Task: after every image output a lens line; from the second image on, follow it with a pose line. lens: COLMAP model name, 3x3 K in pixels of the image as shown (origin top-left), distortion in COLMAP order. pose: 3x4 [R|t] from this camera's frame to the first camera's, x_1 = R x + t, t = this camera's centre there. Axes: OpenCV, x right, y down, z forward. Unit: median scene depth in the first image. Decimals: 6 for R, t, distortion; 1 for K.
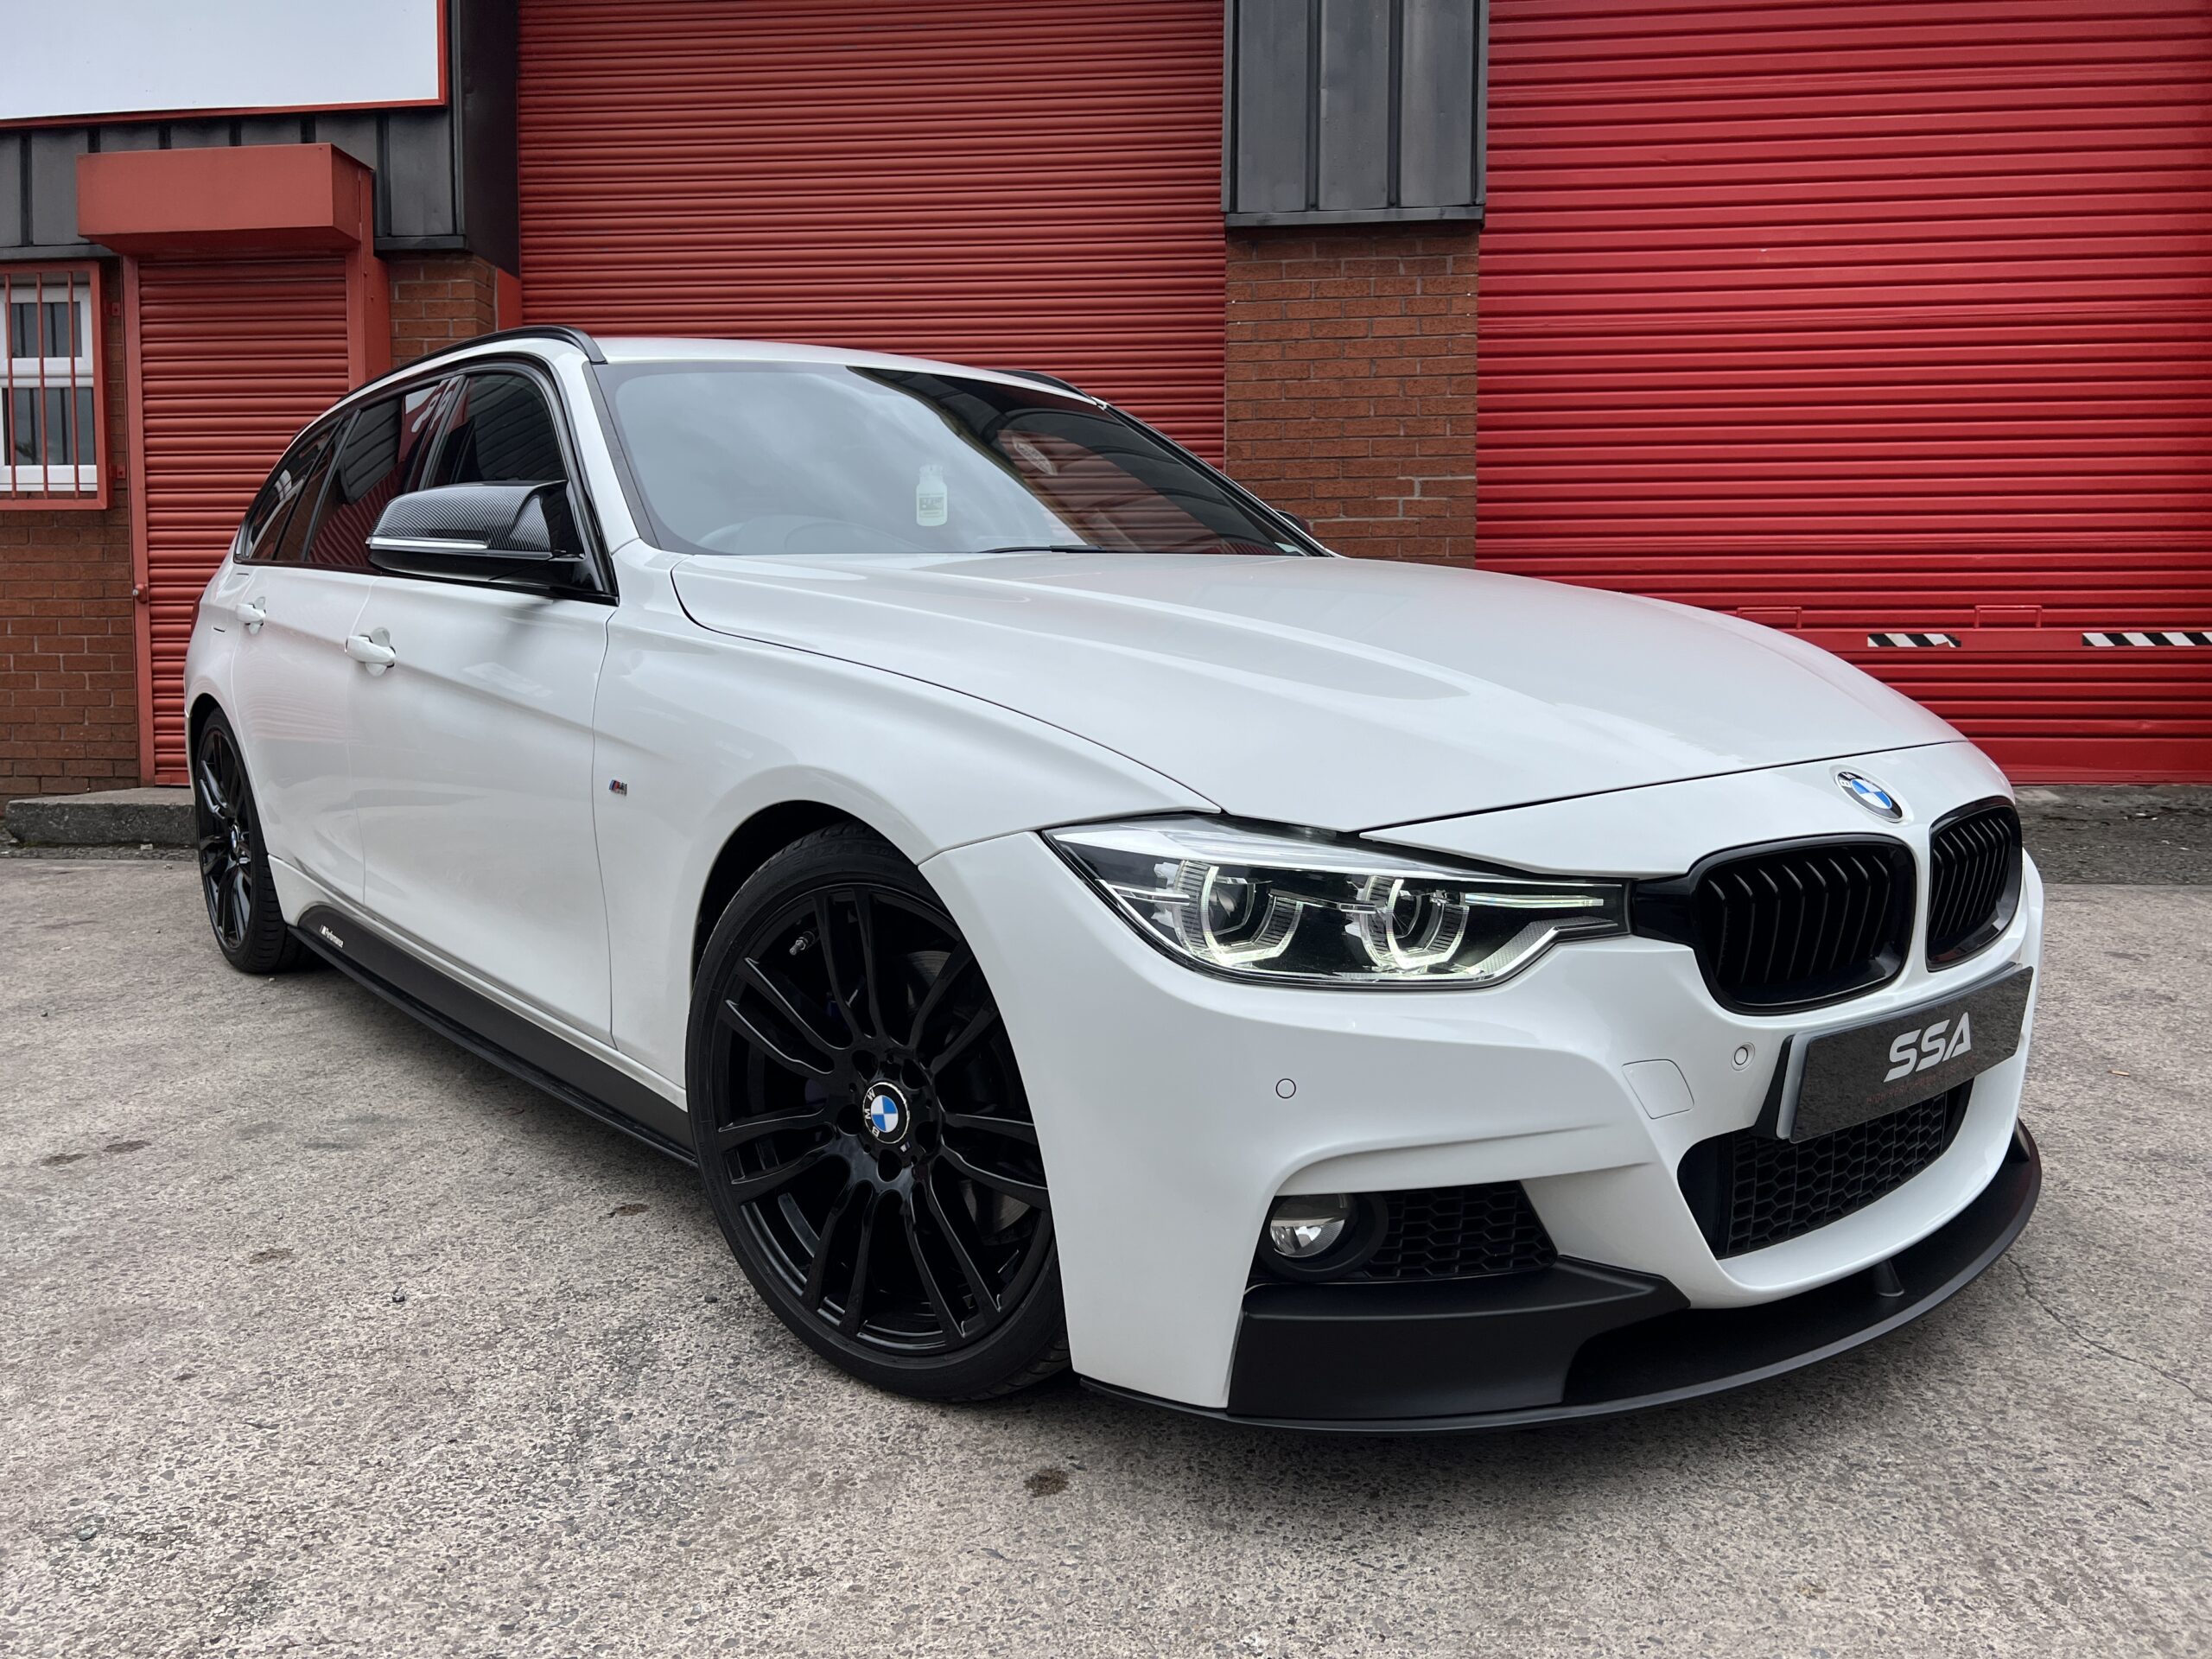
lens RADIAL K [[1688.9, 0, 1102.8], [0, 1688.9, 827.0], [0, 0, 1]] dist [0.041720, -0.053629]
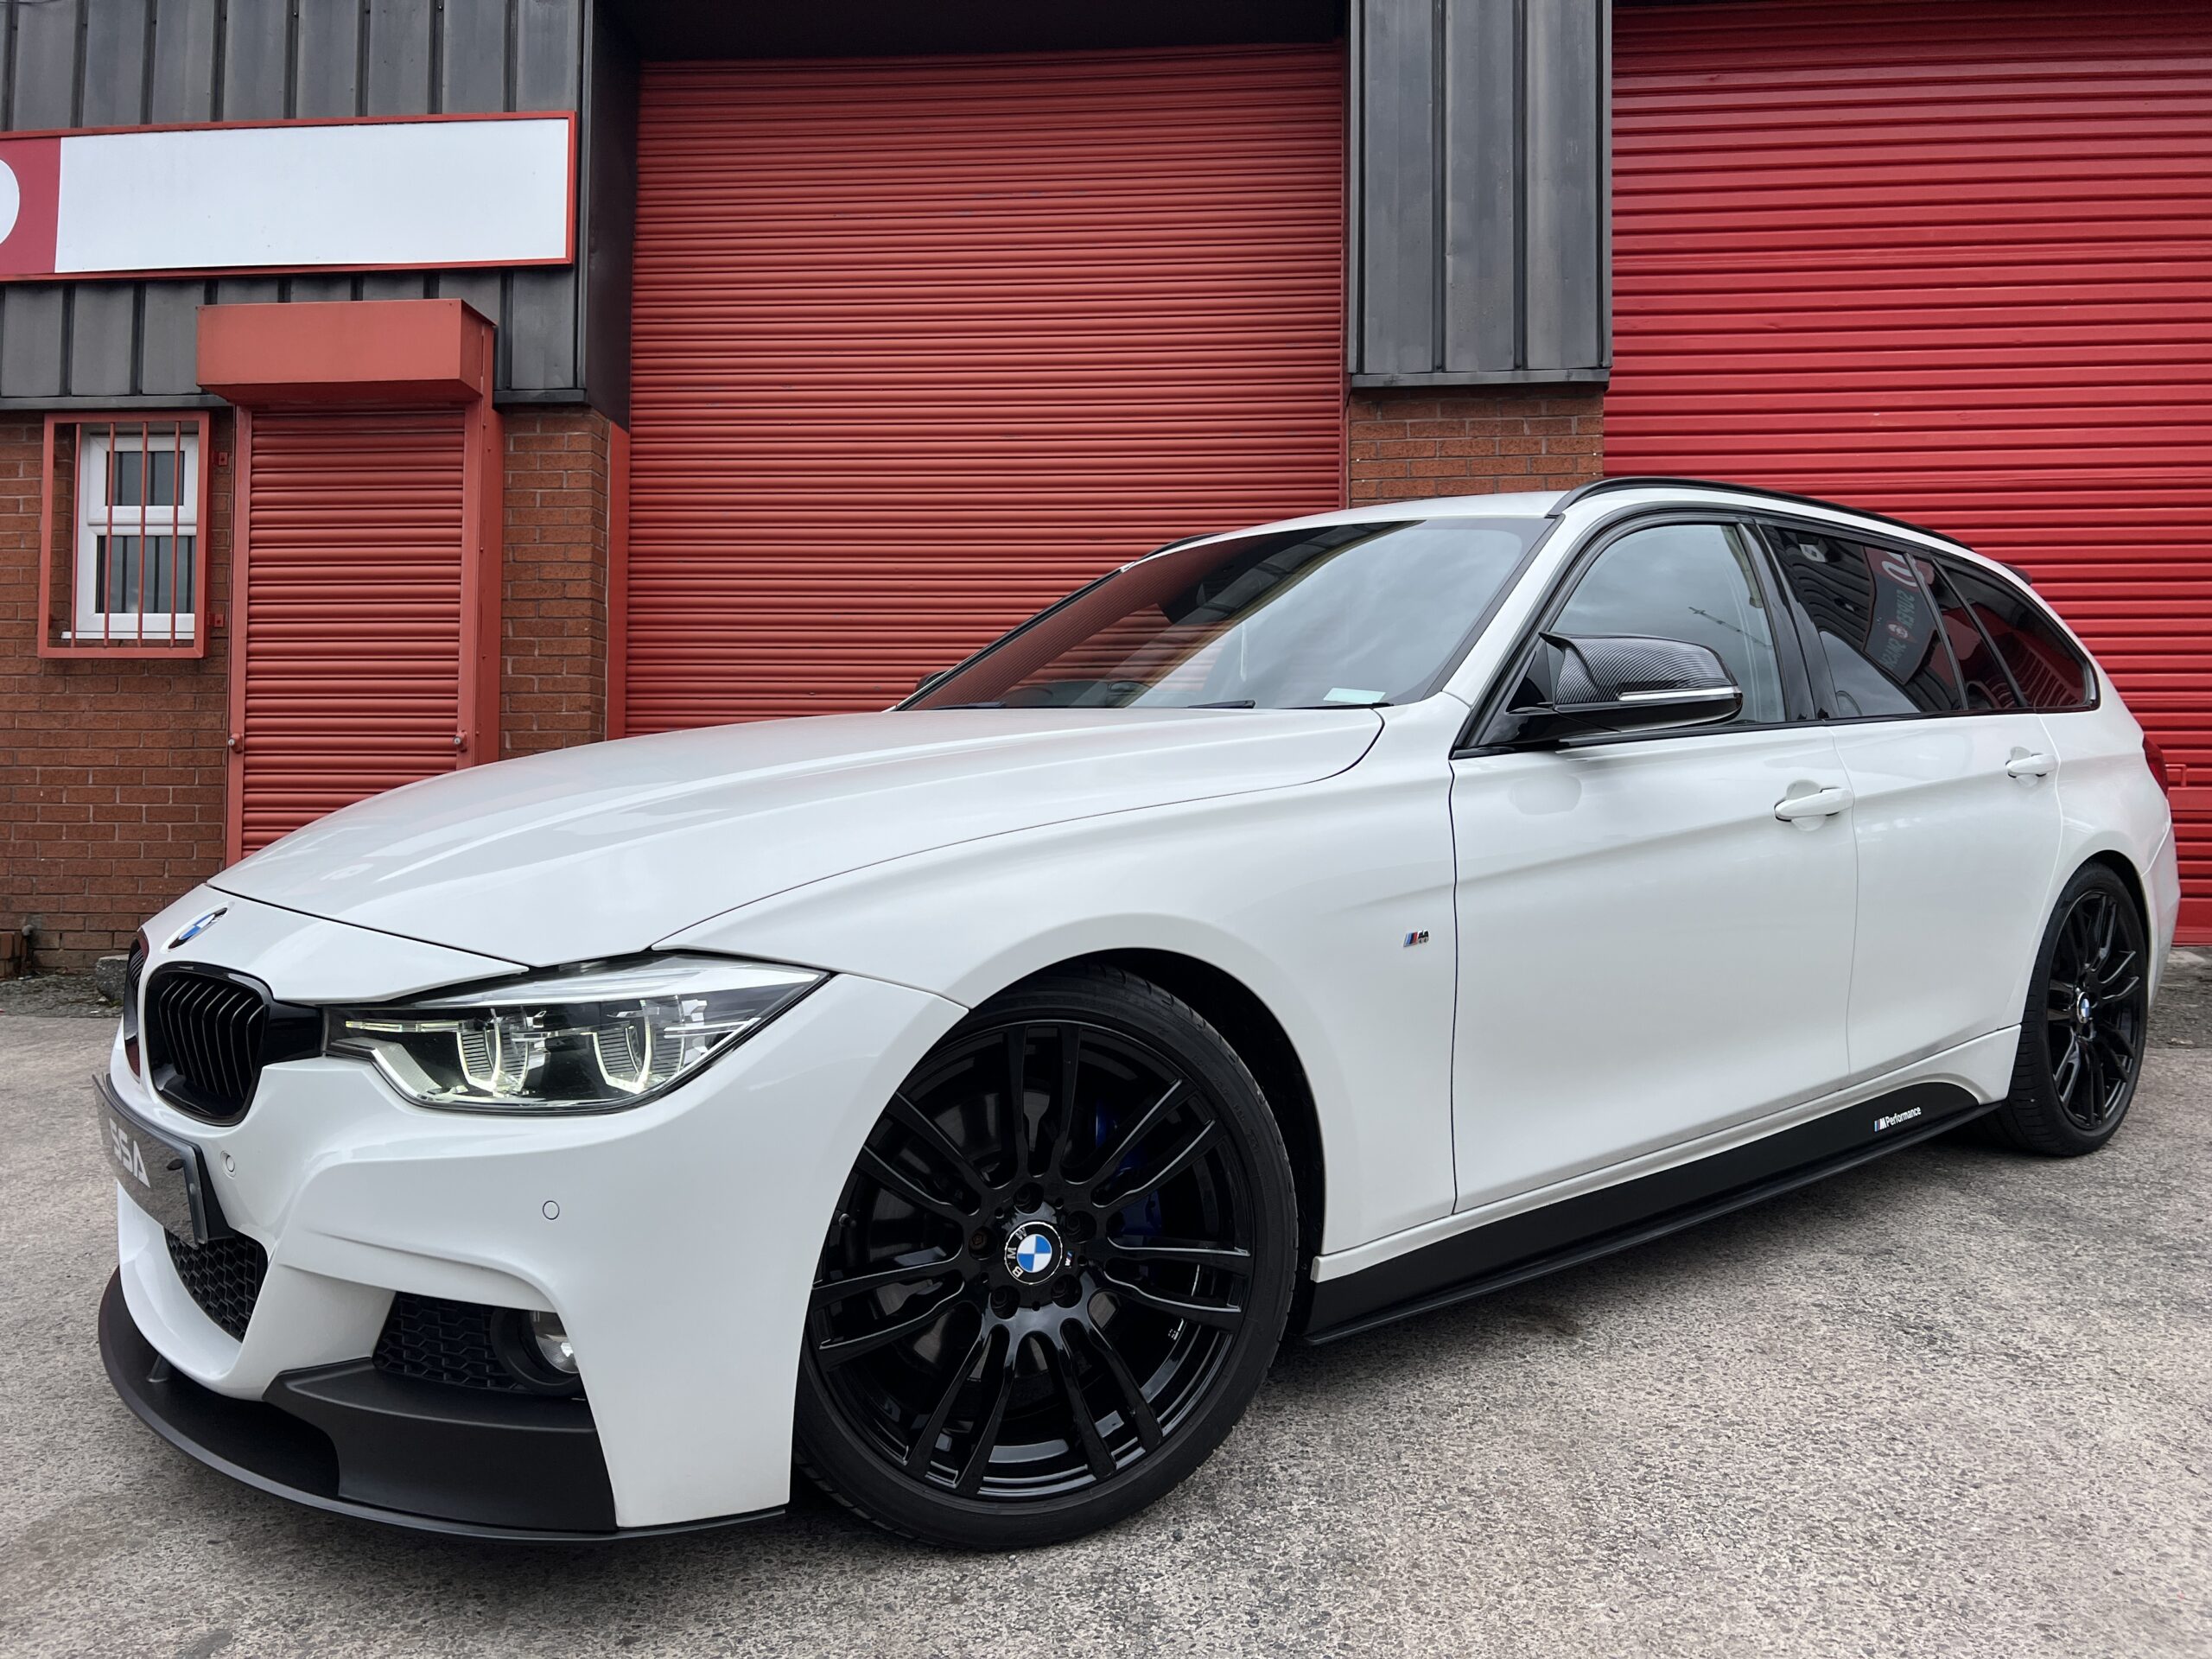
lens RADIAL K [[1688.9, 0, 1093.9], [0, 1688.9, 803.9], [0, 0, 1]] dist [0.041720, -0.053629]
pose [[0.999820, 0.004404, 0.018466, -0.153062], [-0.002463, 0.994591, -0.103836, -0.004569], [-0.018823, 0.103772, 0.994423, 0.044945]]
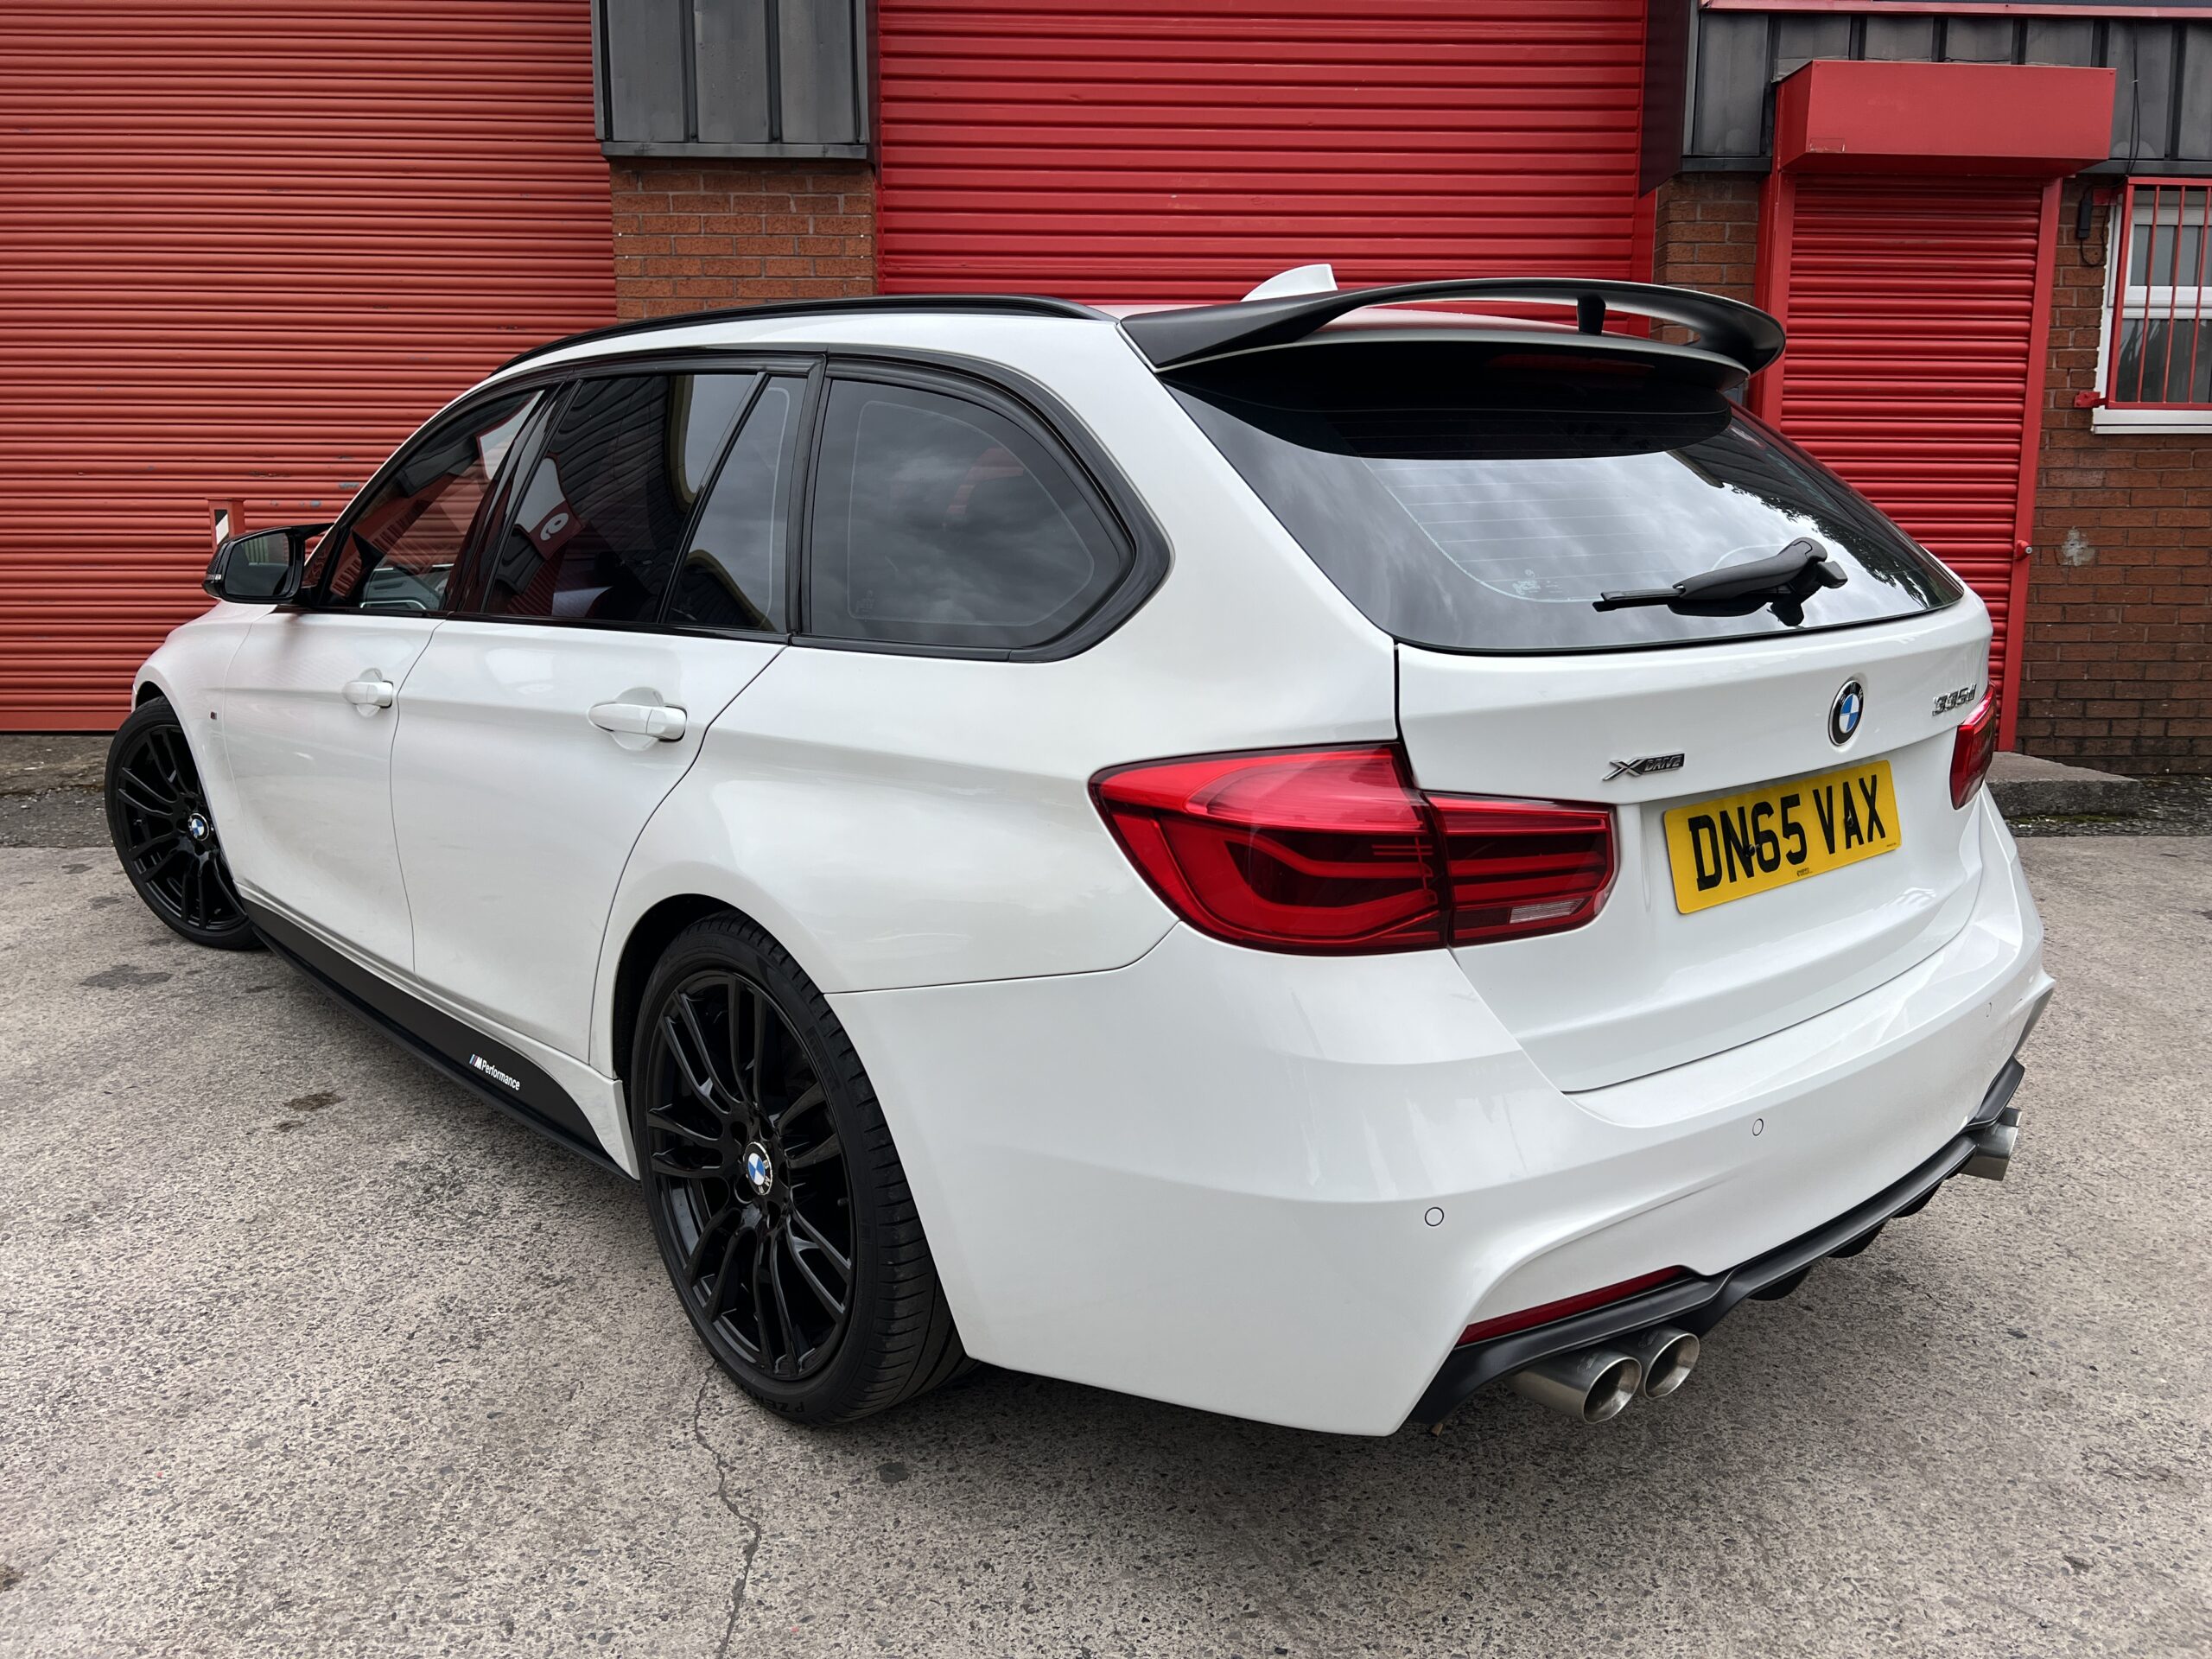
lens RADIAL K [[1688.9, 0, 1137.5], [0, 1688.9, 833.9], [0, 0, 1]] dist [0.041720, -0.053629]
pose [[0.989210, -0.021918, 0.144855, 0.348273], [0.009809, 0.996436, 0.083783, -0.077263], [-0.146175, -0.081458, 0.985899, -0.032266]]
